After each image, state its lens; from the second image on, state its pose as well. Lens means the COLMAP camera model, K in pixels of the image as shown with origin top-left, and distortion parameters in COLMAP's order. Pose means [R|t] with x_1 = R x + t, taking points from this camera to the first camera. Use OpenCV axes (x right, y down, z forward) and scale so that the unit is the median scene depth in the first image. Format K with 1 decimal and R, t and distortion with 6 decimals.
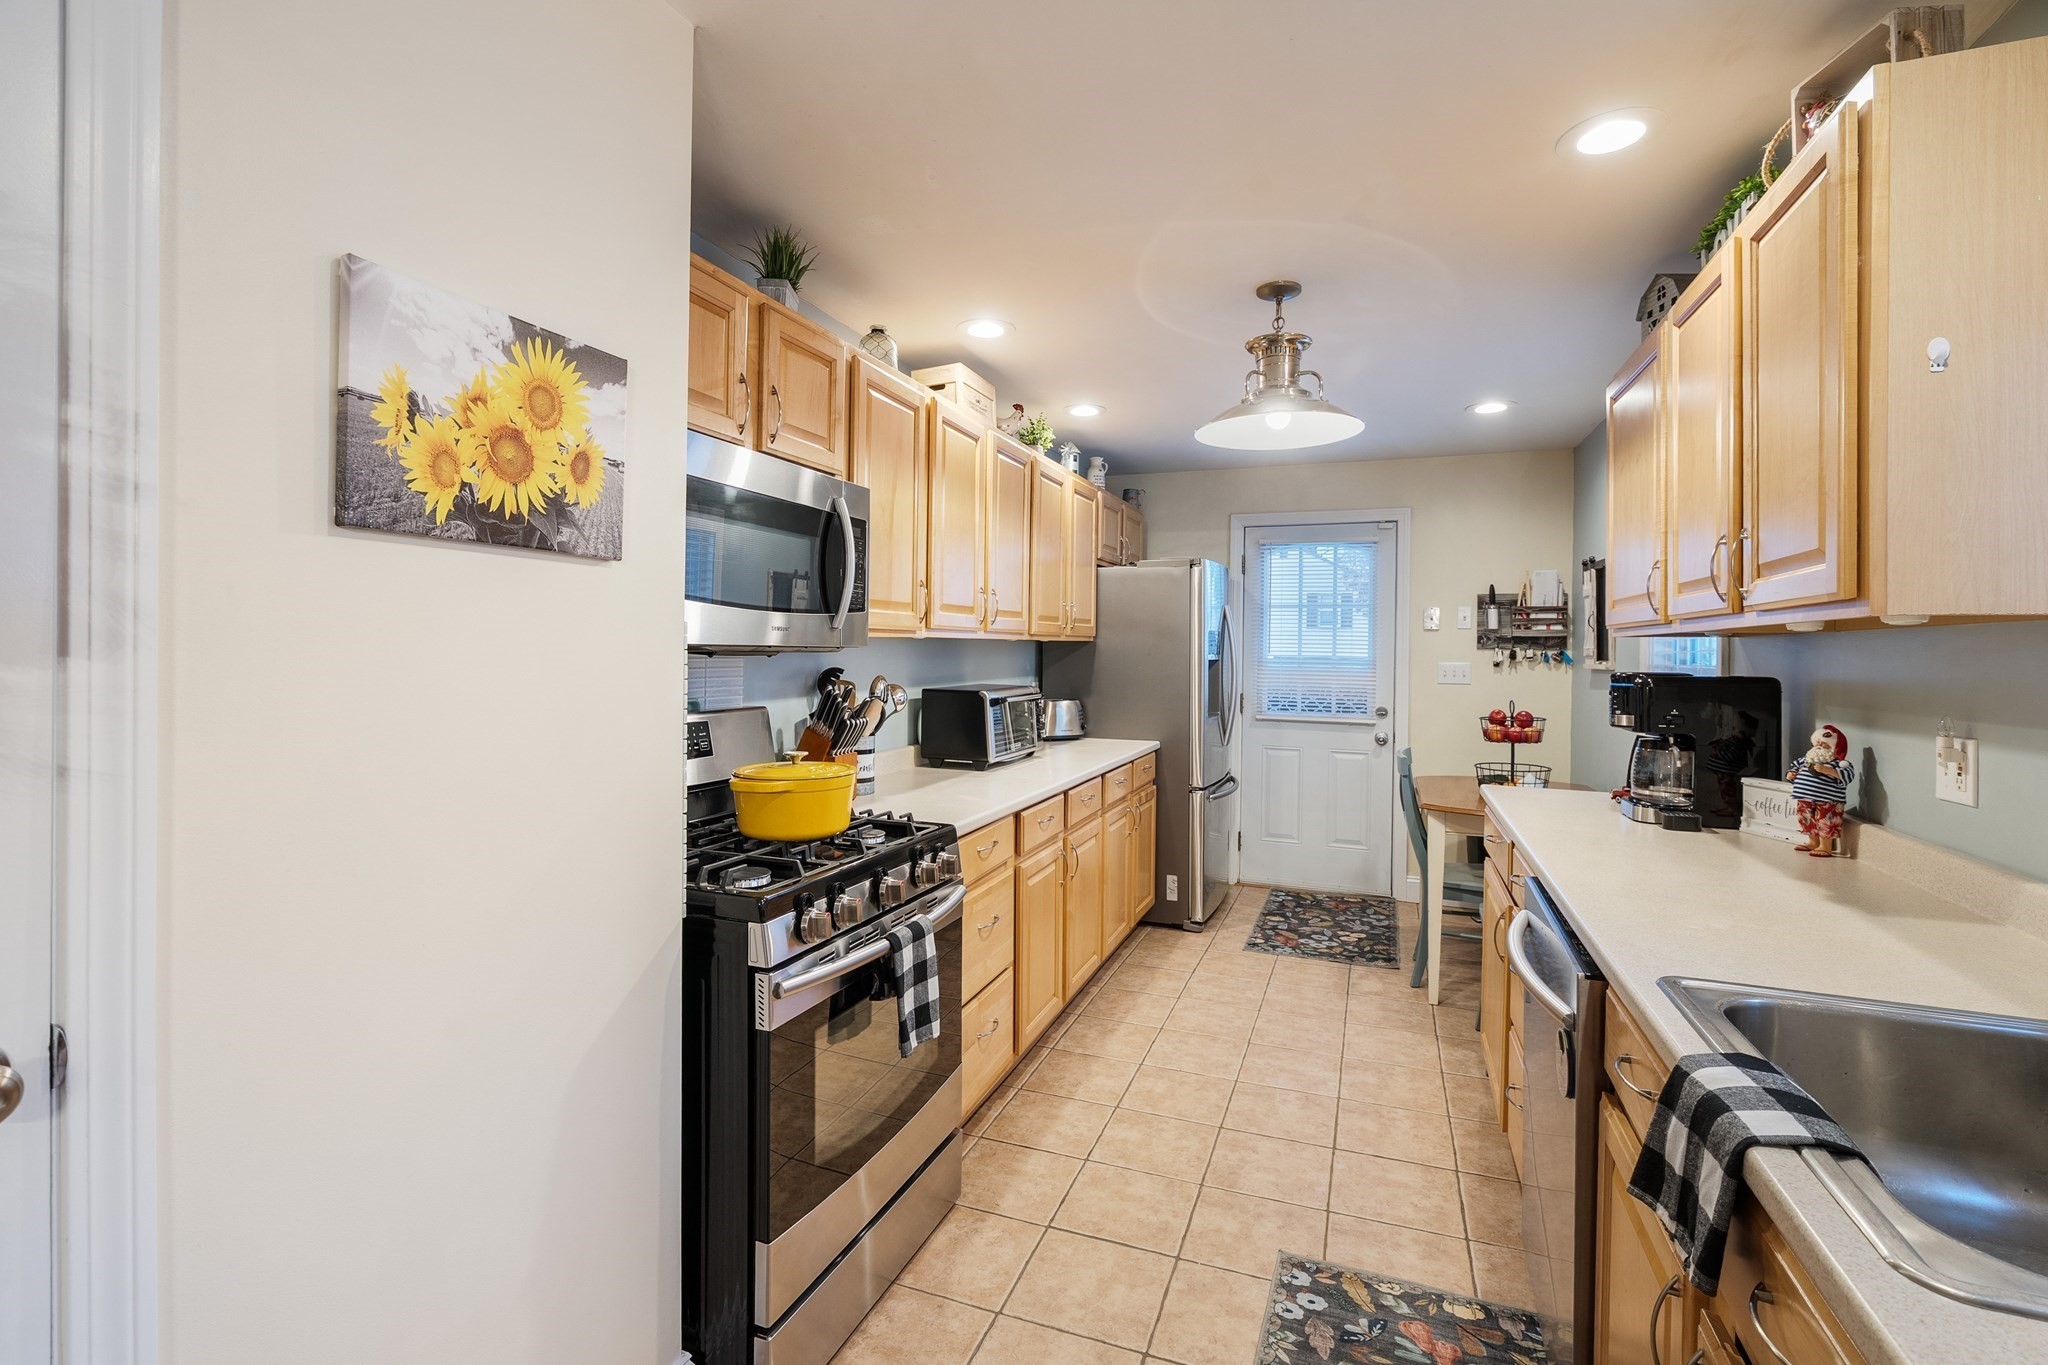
lens RADIAL K [[925.9, 0, 1020.8], [0, 925.9, 652.3], [0, 0, 1]] dist [-0.004488, -0.000597]
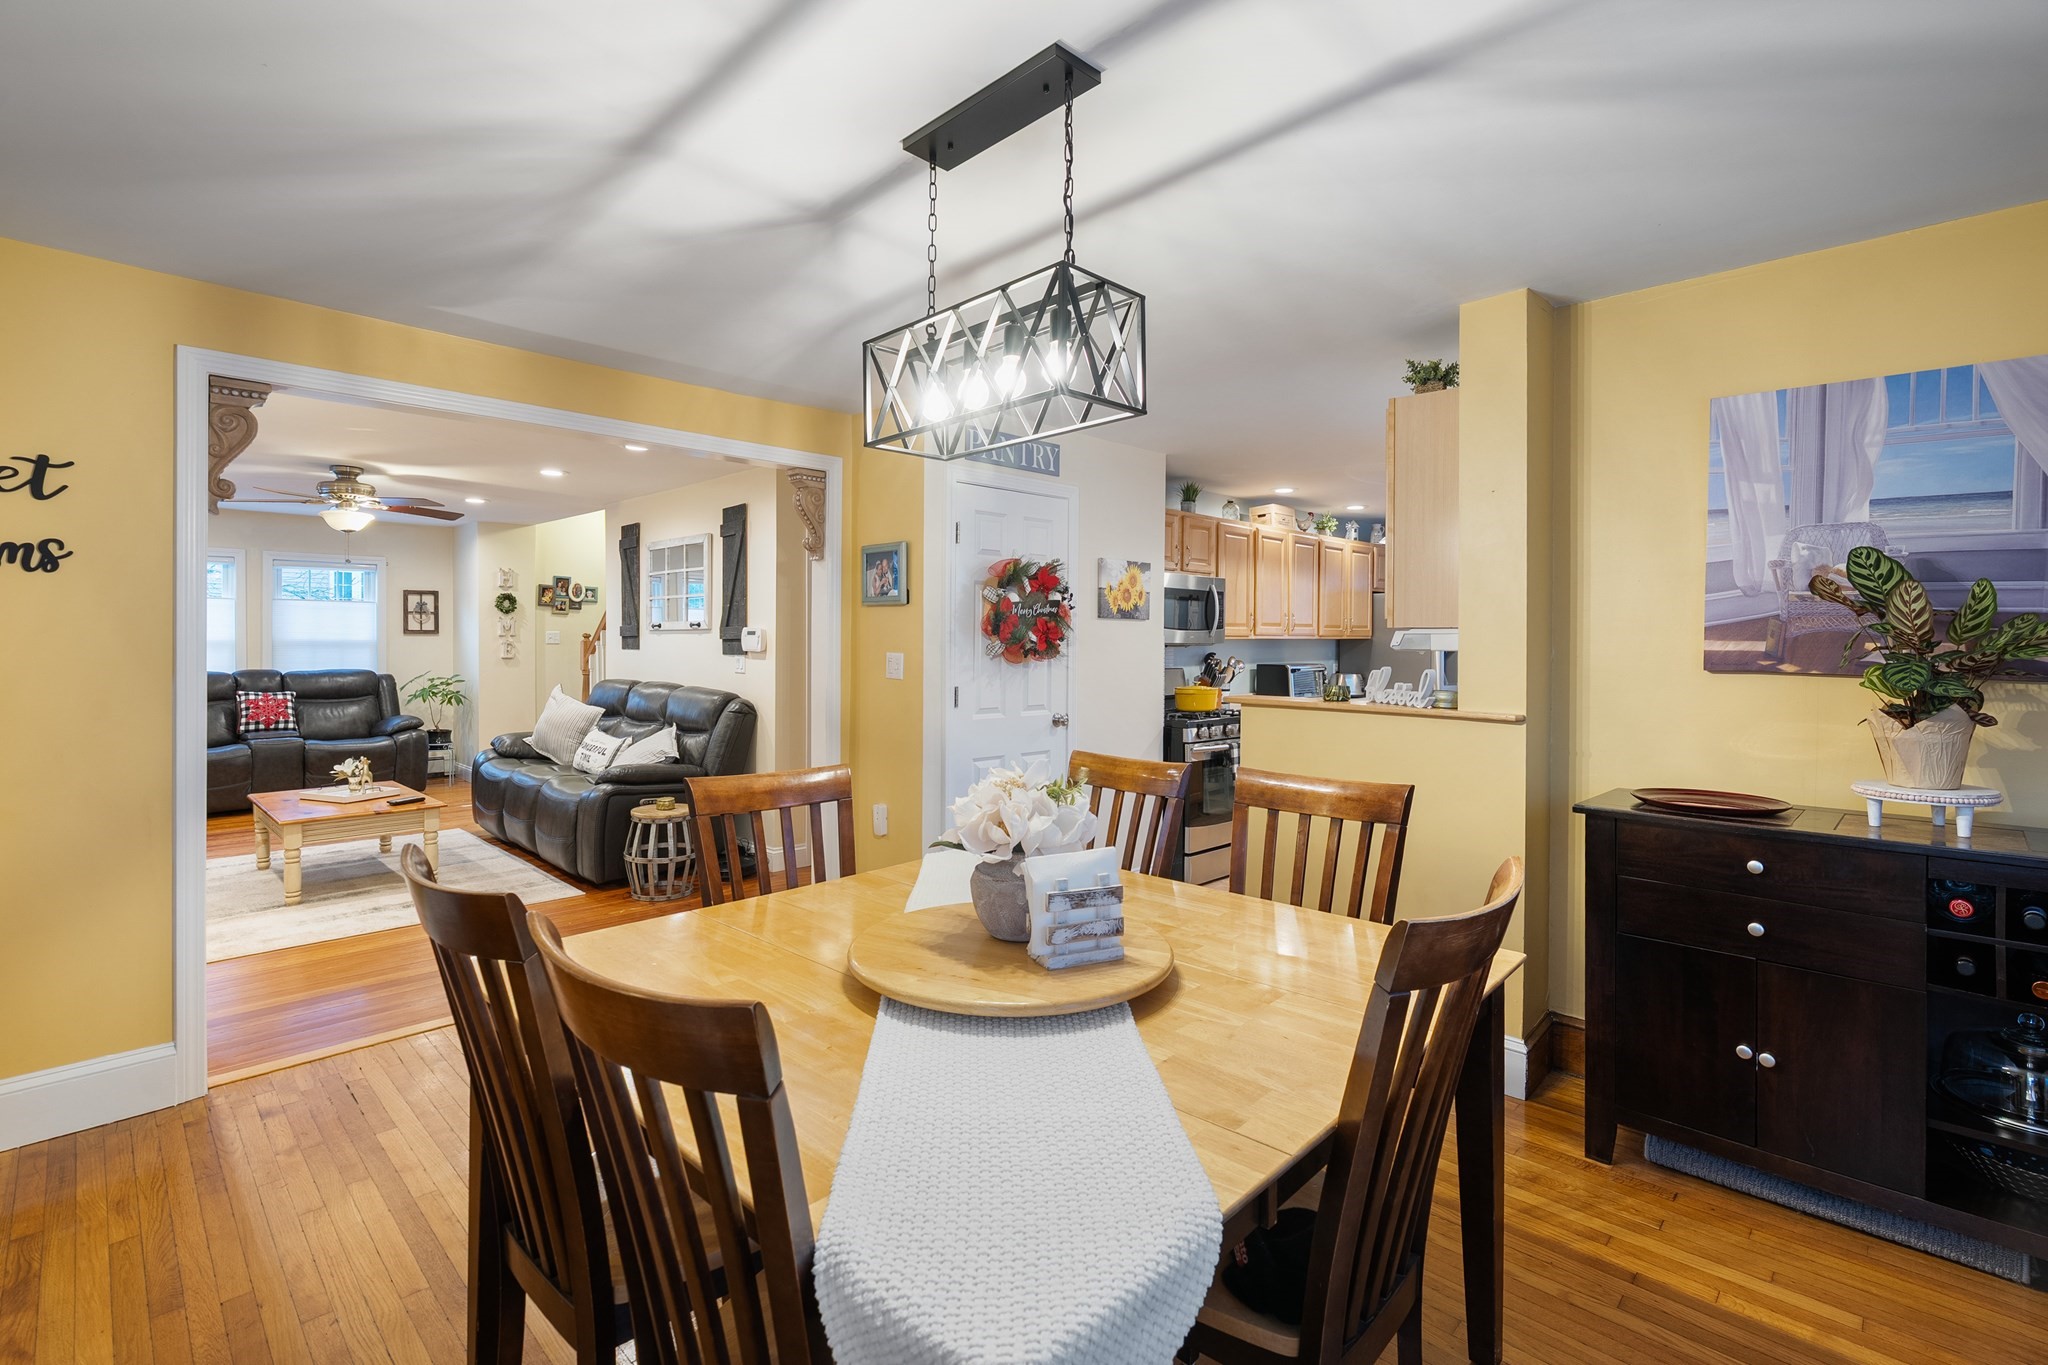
lens RADIAL K [[925.9, 0, 1020.8], [0, 925.9, 652.3], [0, 0, 1]] dist [-0.004488, -0.000597]
pose [[0.916365, -0.001735, -0.400341, 0.337433], [0.003721, 0.999984, 0.004183, 0.006414], [0.400327, -0.005323, 0.916357, -1.533262]]
